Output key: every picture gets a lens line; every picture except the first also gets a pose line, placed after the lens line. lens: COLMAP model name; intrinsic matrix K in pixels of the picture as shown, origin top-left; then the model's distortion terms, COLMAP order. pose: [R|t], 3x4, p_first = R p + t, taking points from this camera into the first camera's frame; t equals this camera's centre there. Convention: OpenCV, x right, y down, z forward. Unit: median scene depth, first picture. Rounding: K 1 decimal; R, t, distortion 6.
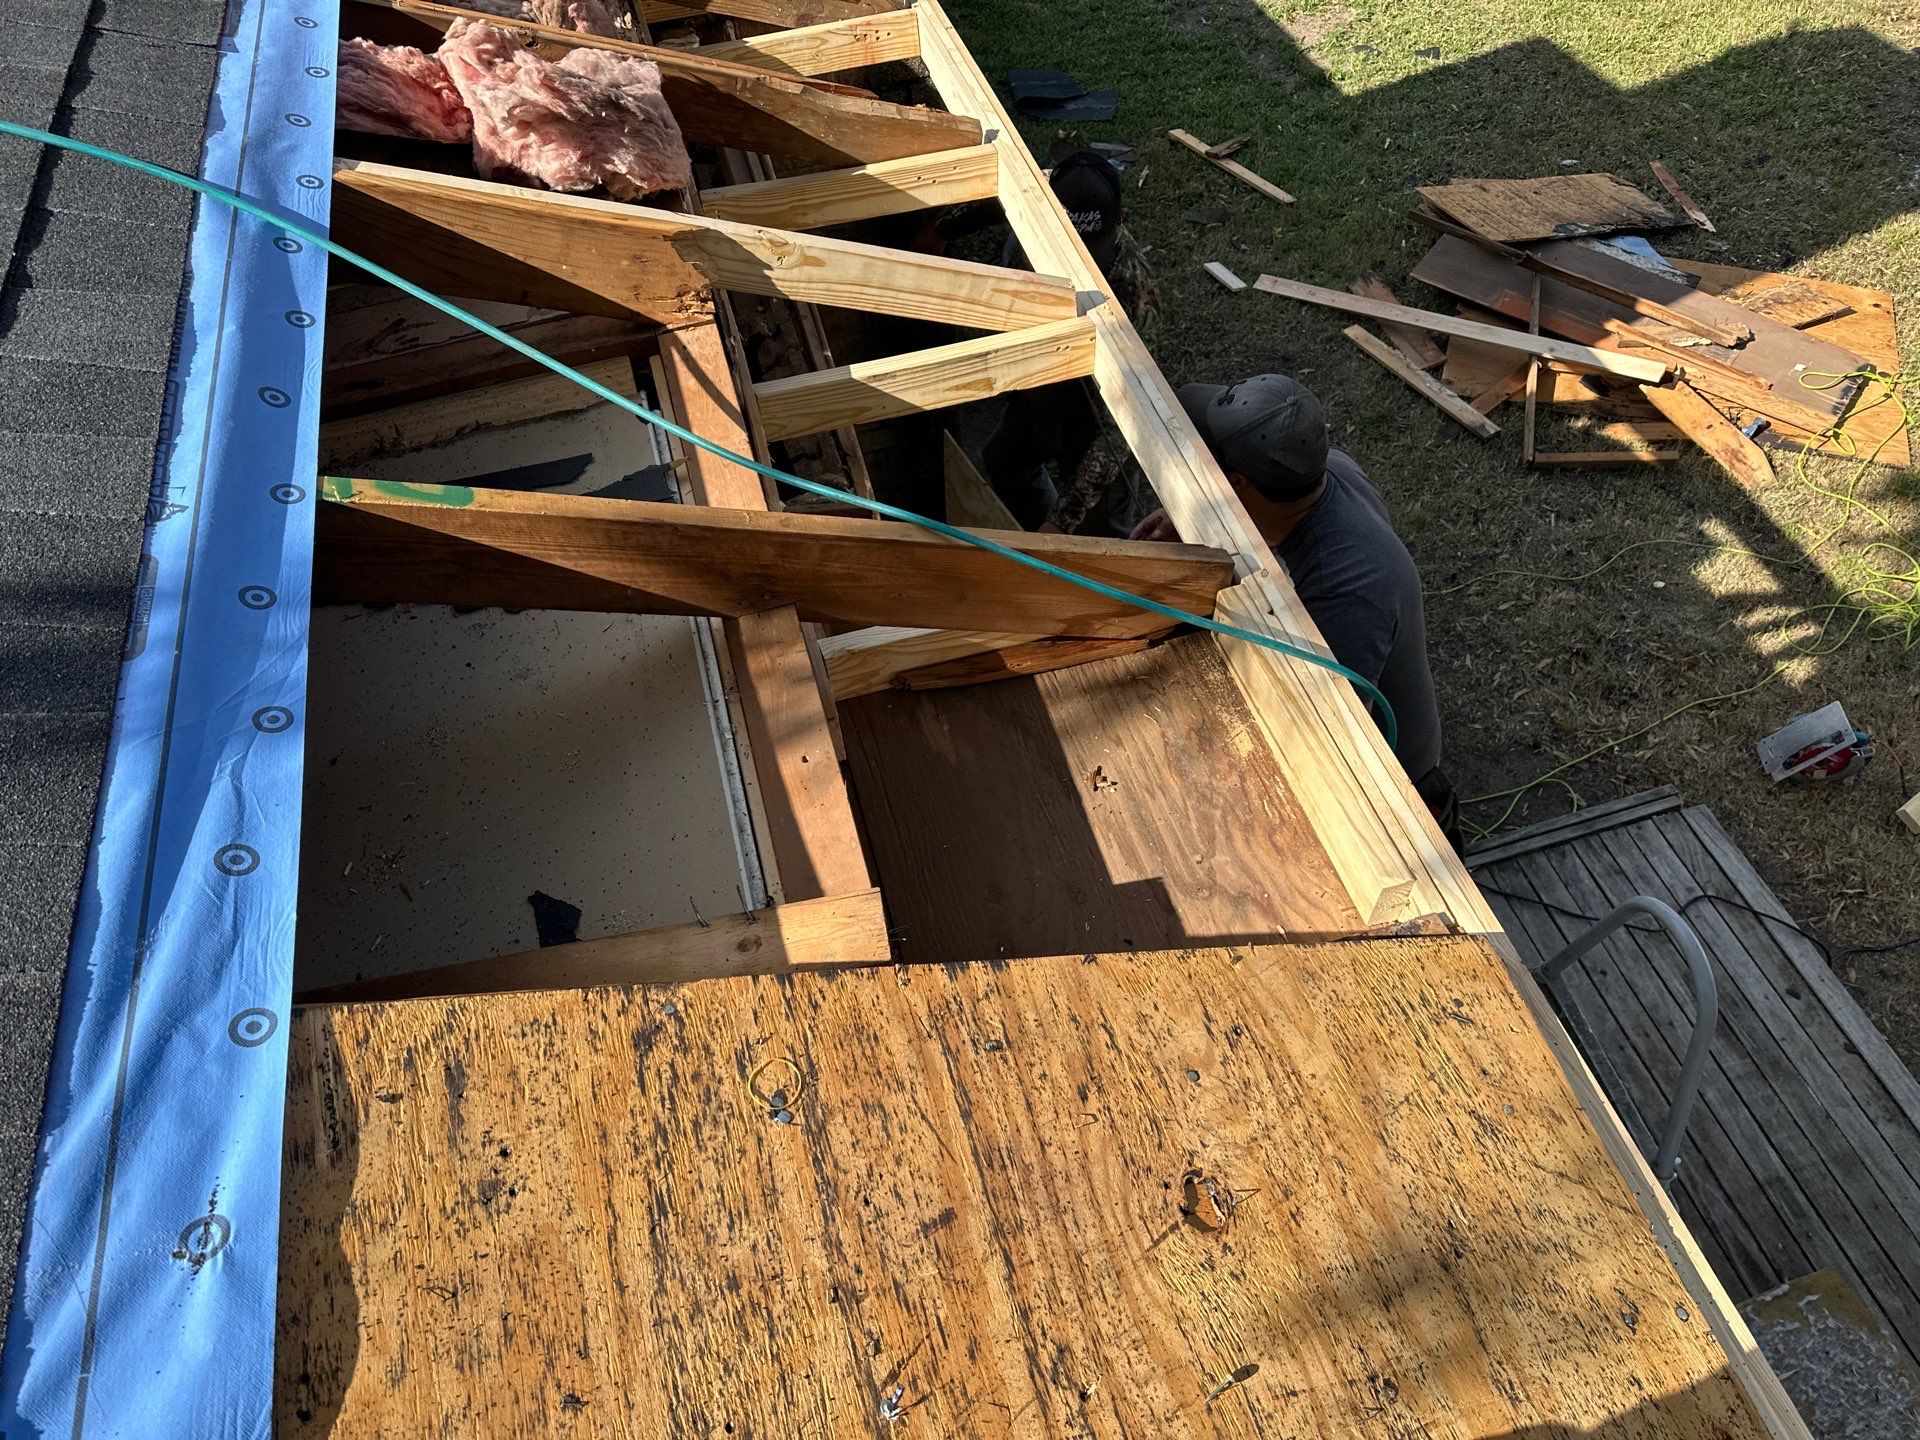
lens RADIAL K [[1479.3, 0, 927.6], [0, 1479.3, 732.5], [0, 0, 1]] dist [0.069601, -0.105690]
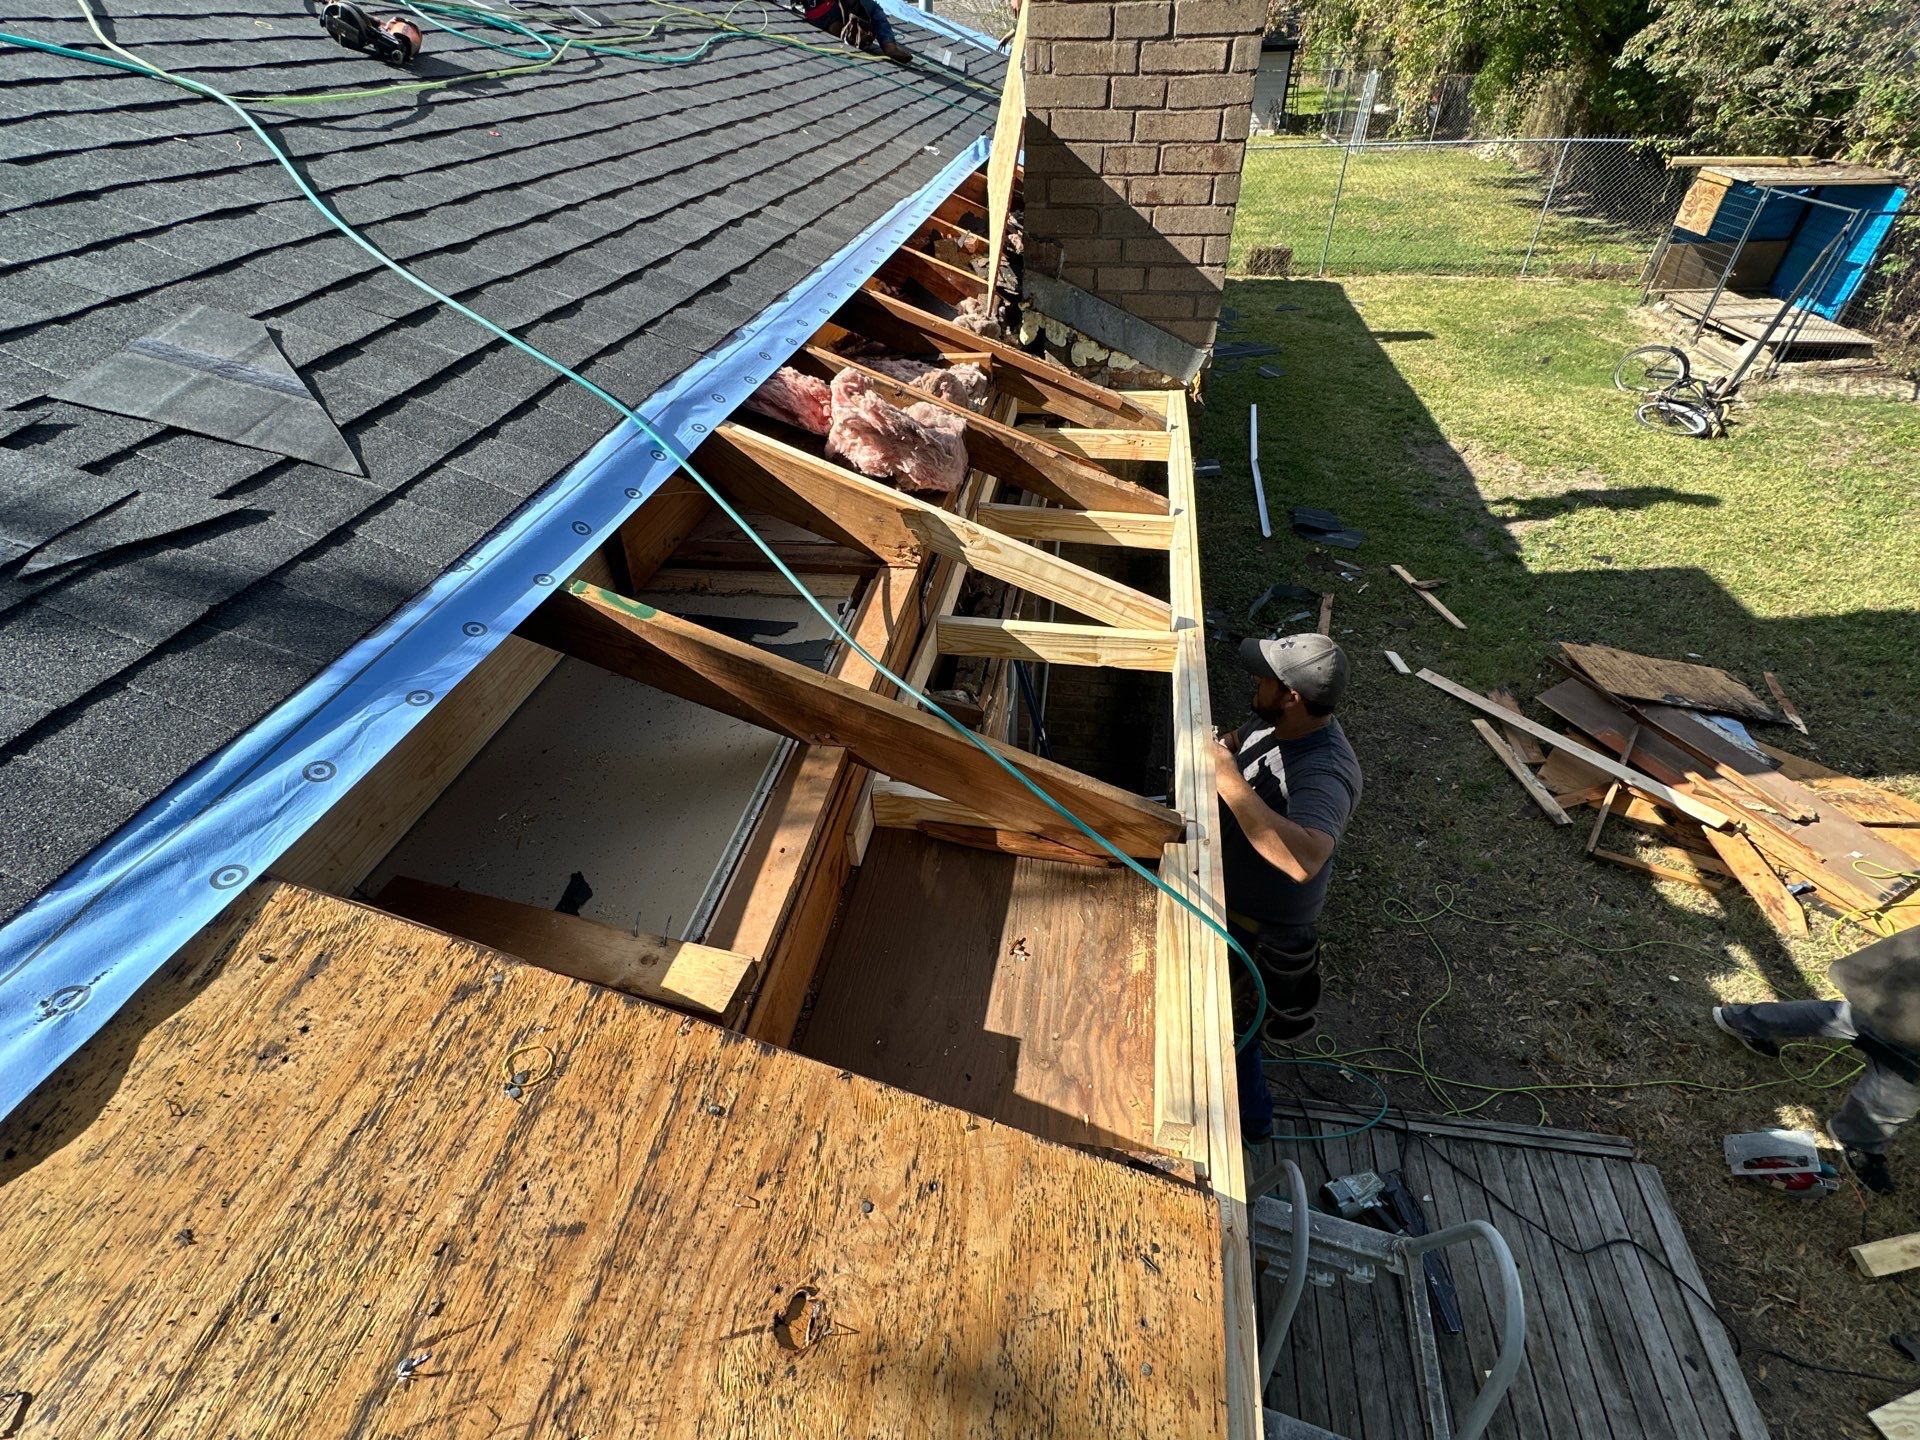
lens RADIAL K [[878.8, 0, 960.0], [0, 878.8, 720.0], [0, 0, 1]] dist [-0.000679, 0.000601]
pose [[0.902807, 0.292180, -0.315546, 0.211956], [-0.336868, 0.936586, -0.096576, -0.052926], [0.267318, 0.193487, 0.943983, 0.172452]]
